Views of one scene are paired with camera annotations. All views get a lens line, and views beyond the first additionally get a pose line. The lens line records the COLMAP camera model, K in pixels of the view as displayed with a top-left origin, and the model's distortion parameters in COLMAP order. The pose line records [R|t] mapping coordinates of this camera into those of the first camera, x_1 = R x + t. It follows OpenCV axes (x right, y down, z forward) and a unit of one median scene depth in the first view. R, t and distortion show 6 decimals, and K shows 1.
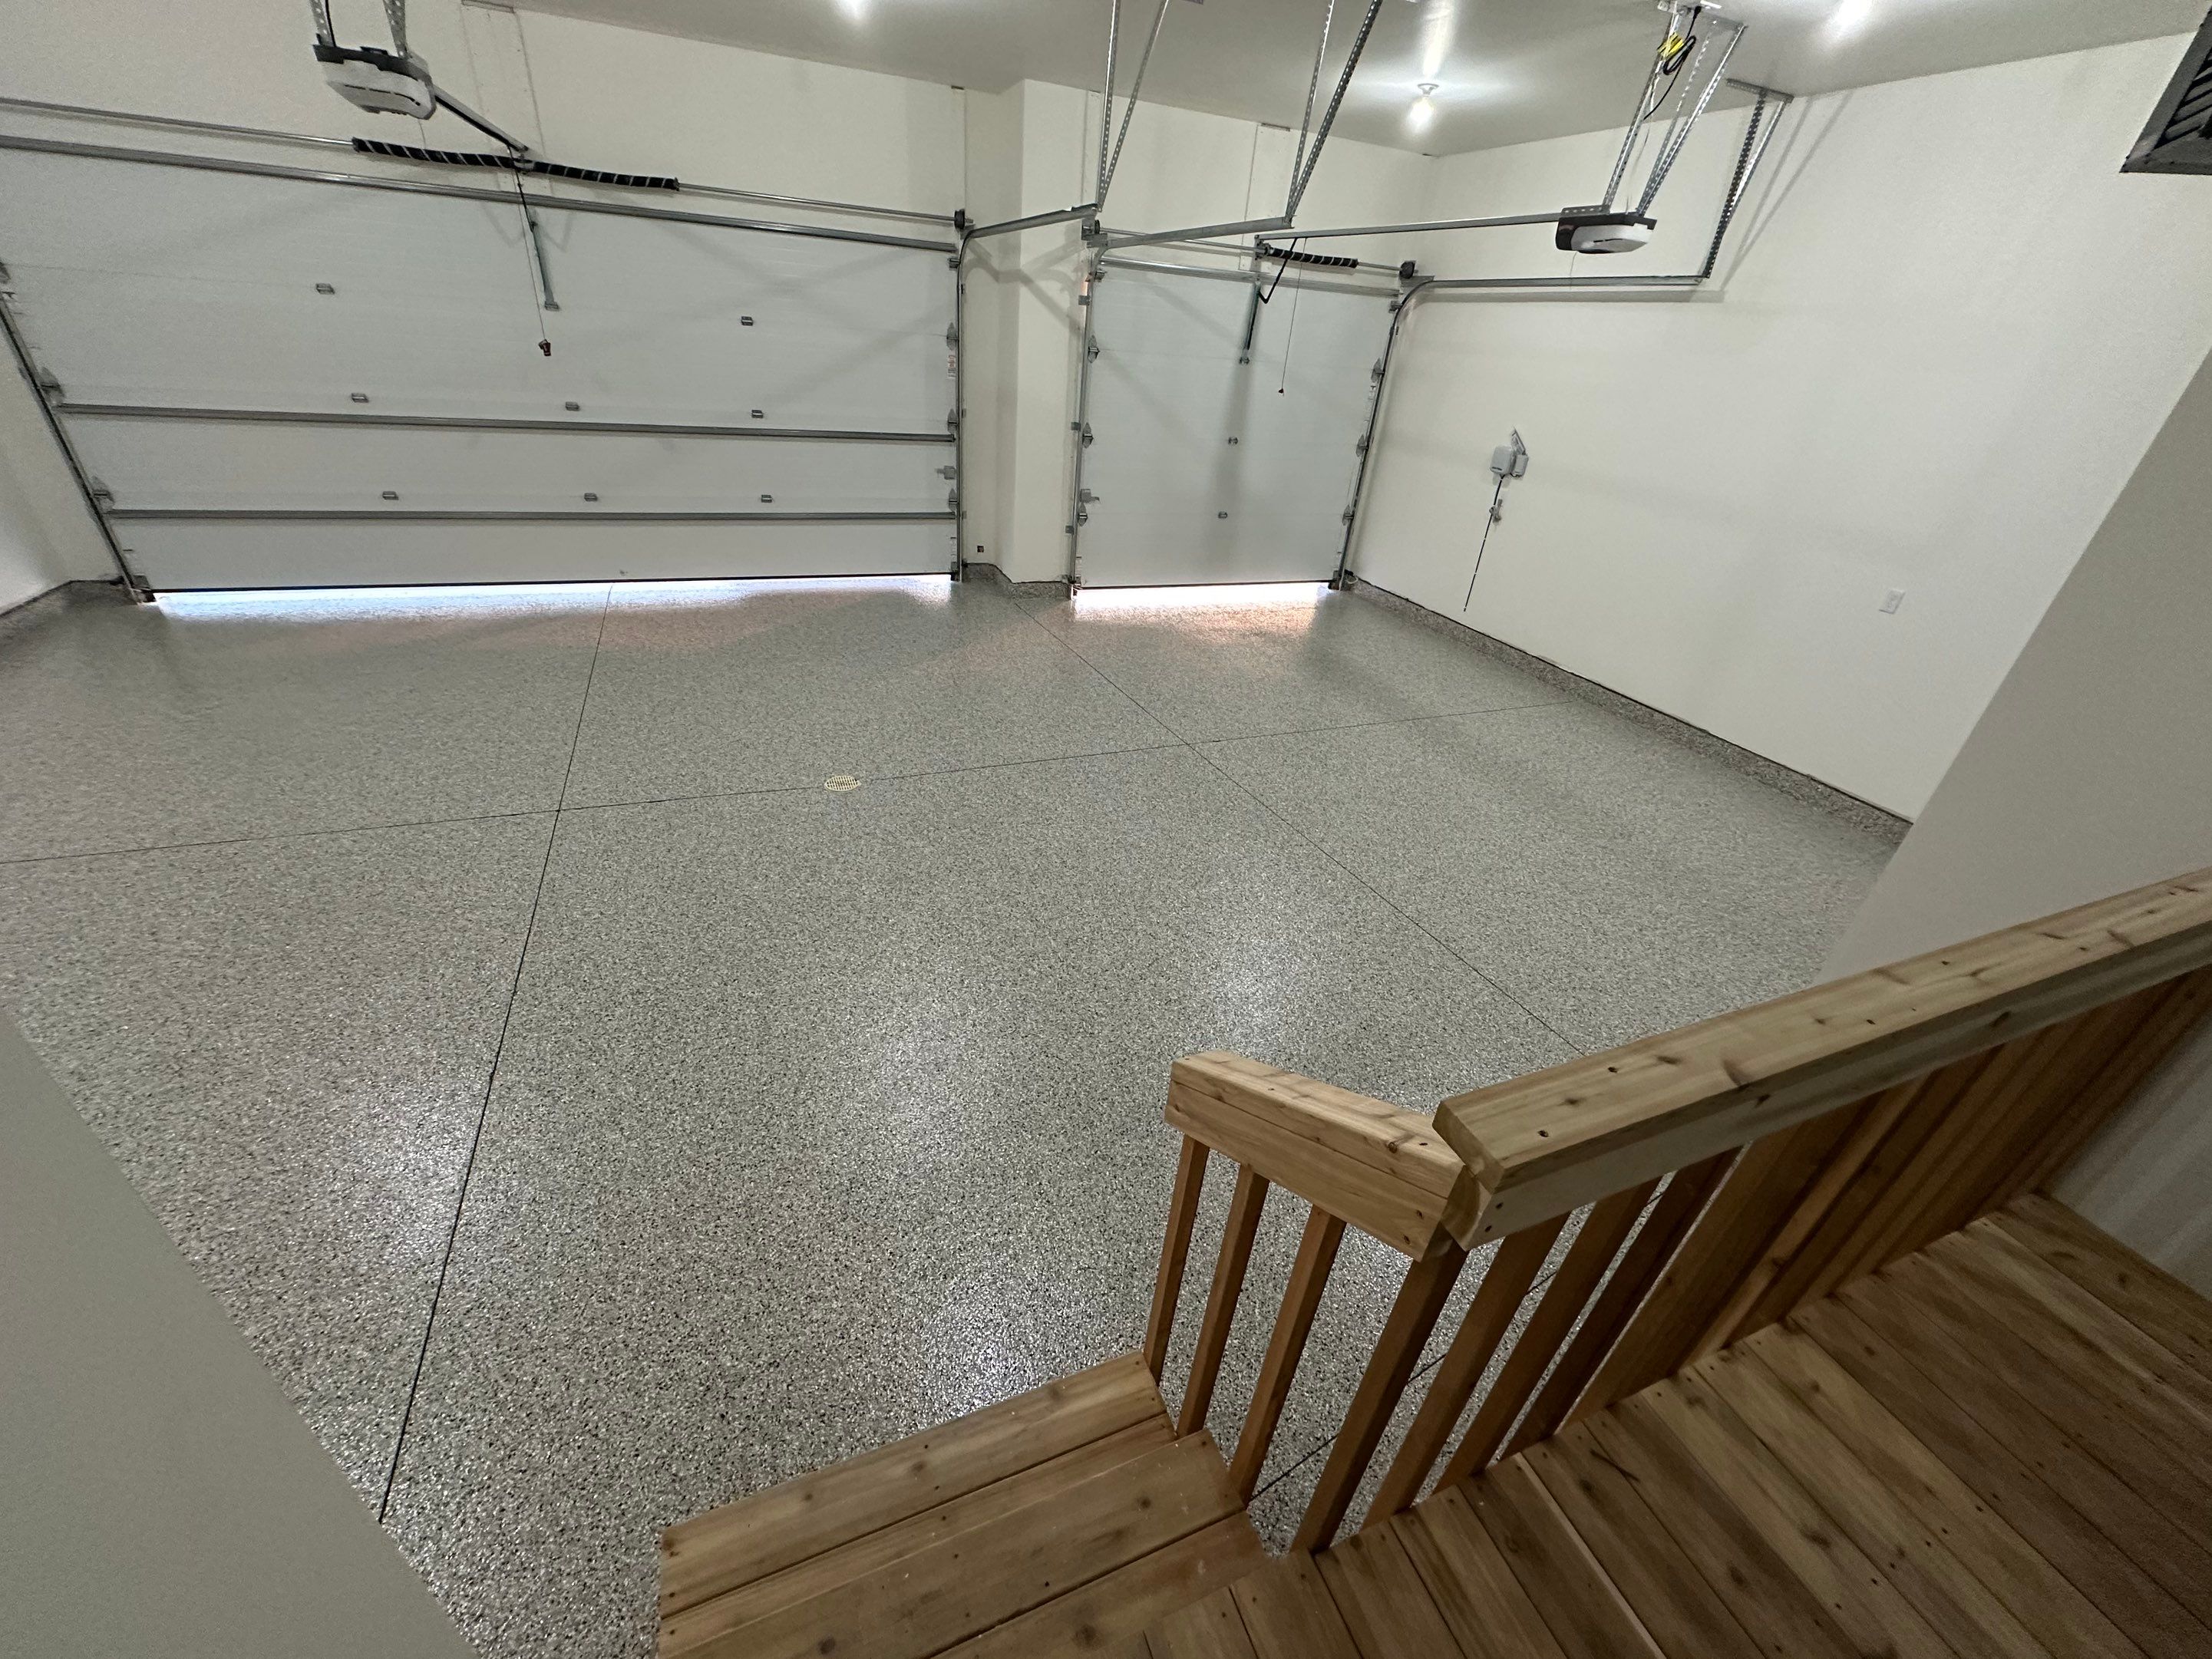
lens RADIAL K [[875.6, 0, 1106.0], [0, 875.6, 829.5], [0, 0, 1]] dist [-0.001067, 0.000347]
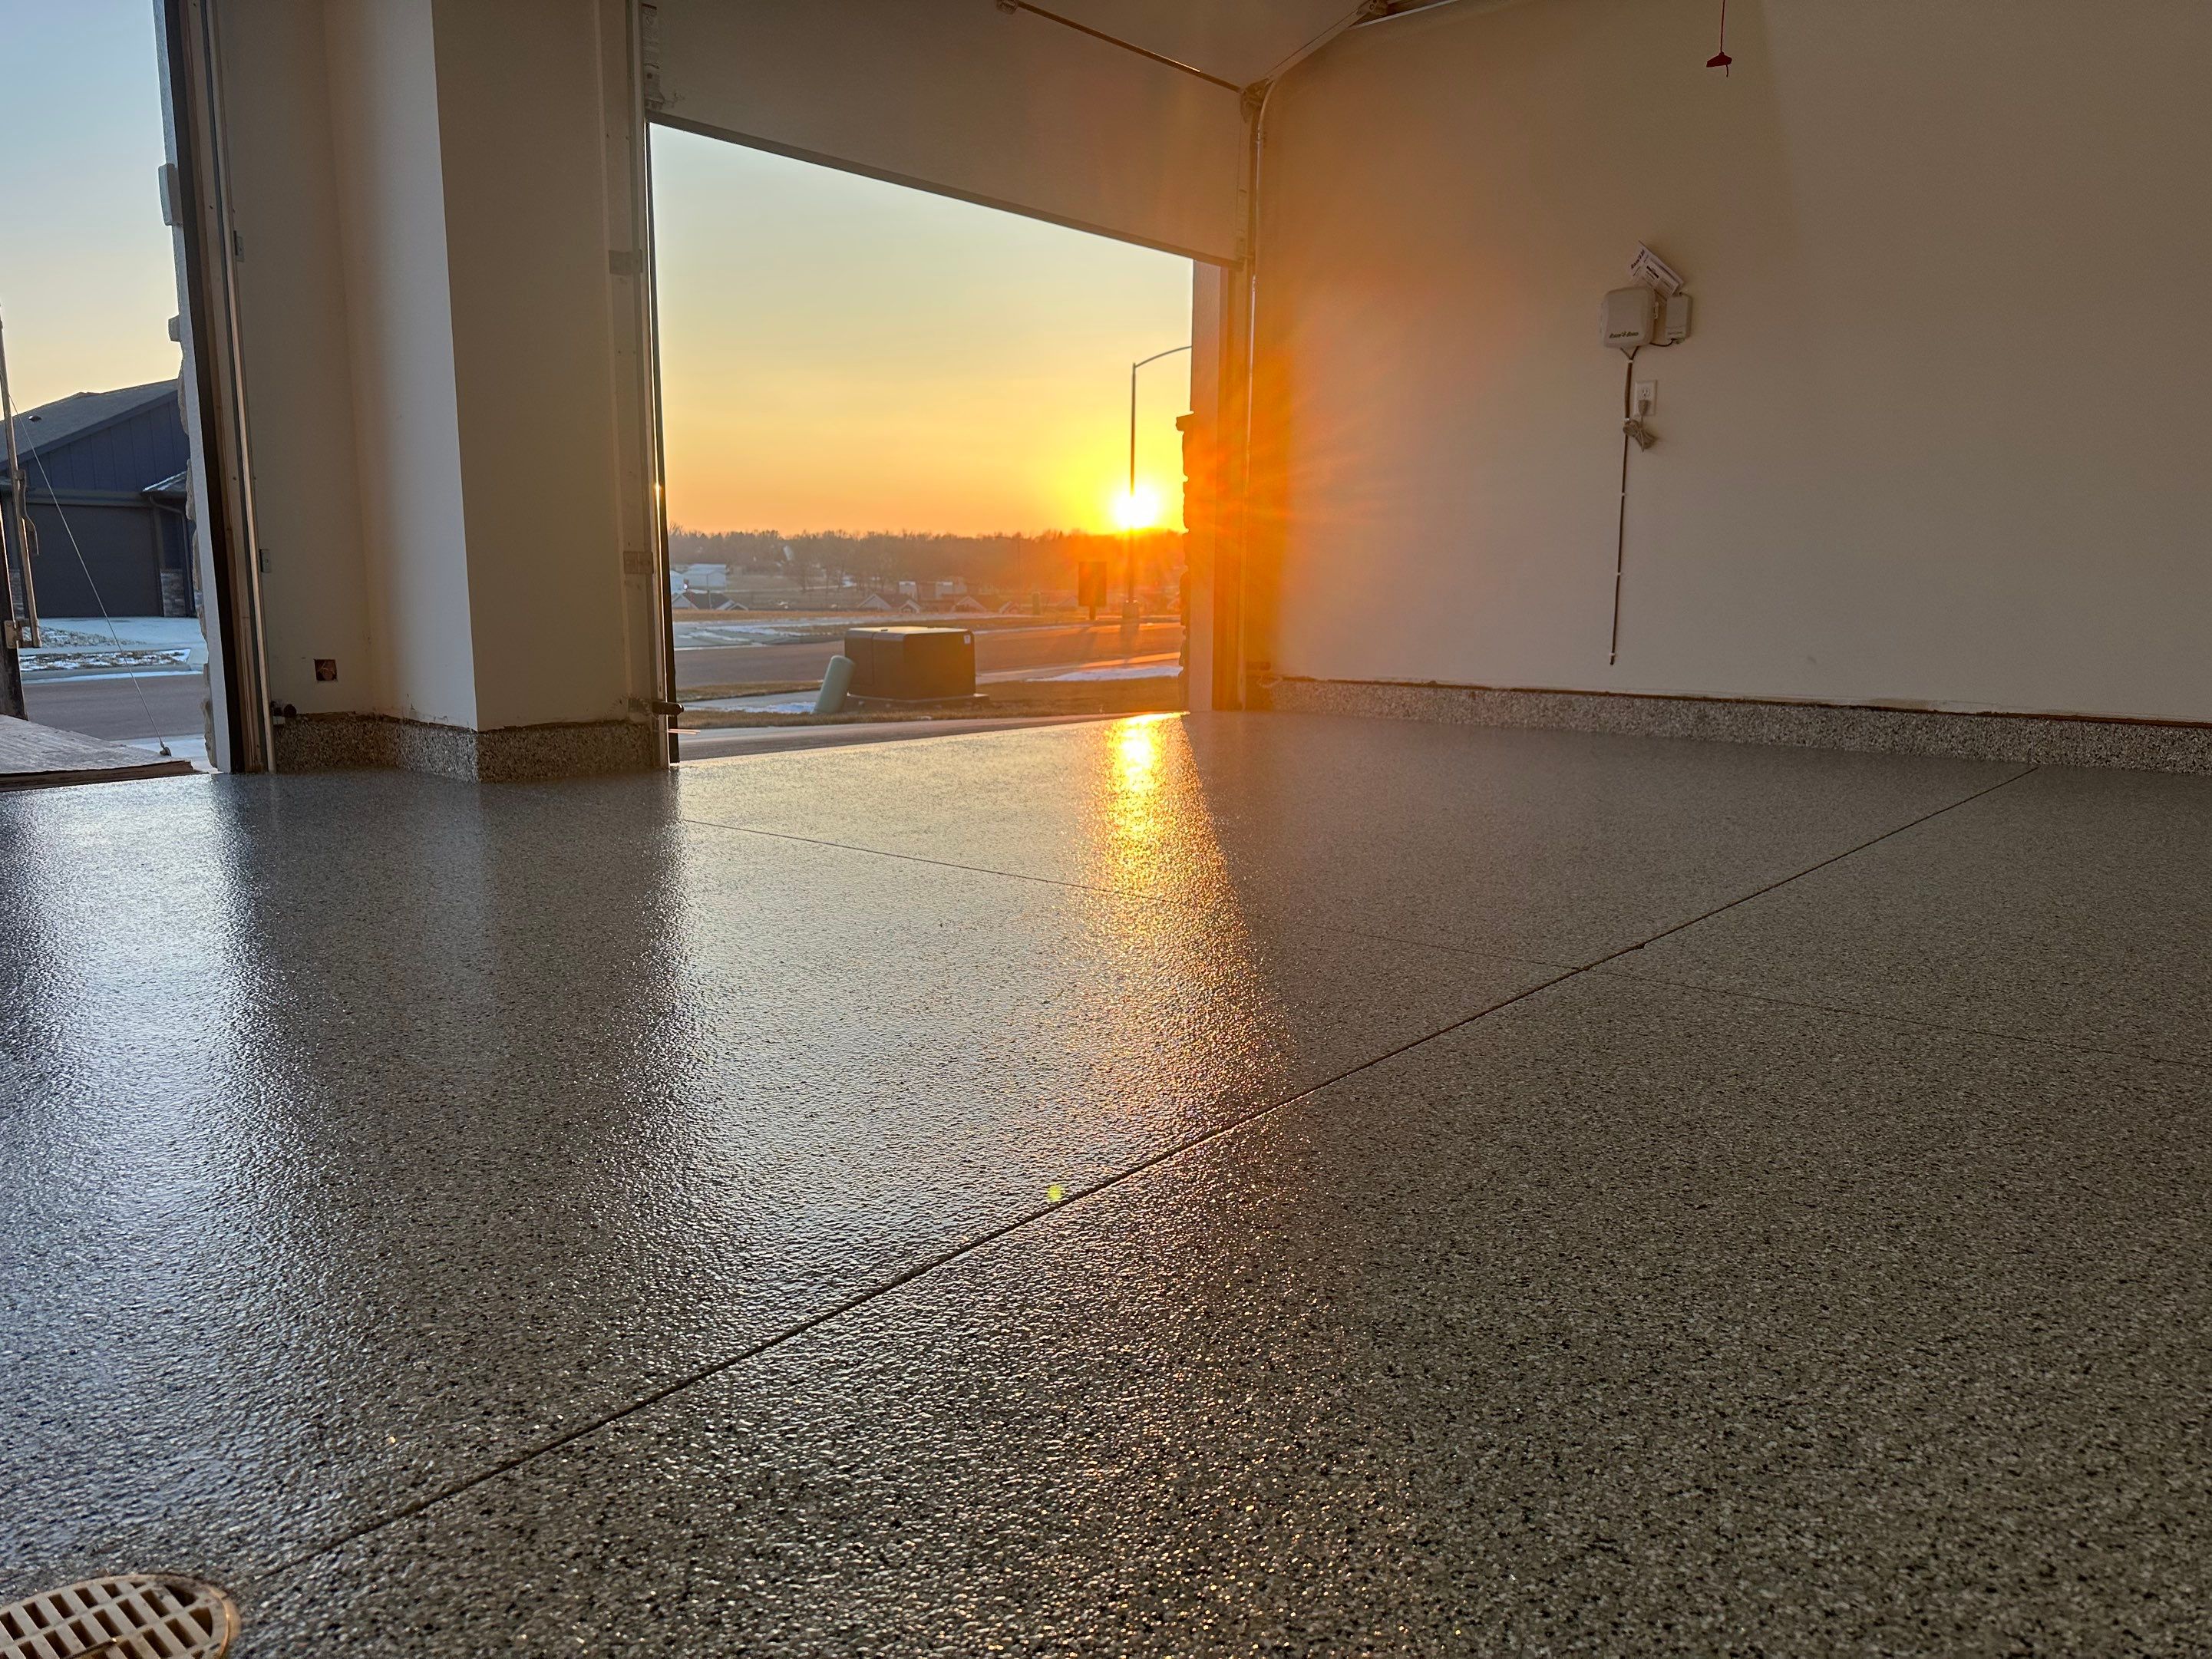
lens RADIAL K [[1556.4, 0, 1084.9], [0, 1556.4, 839.3], [0, 0, 1]] dist [0.063768, -0.069112]
pose [[0.890964, -0.146609, 0.429754, -0.176436], [0.281789, 0.920668, -0.270121, -0.039871], [-0.356059, 0.361768, 0.861595, 0.505701]]
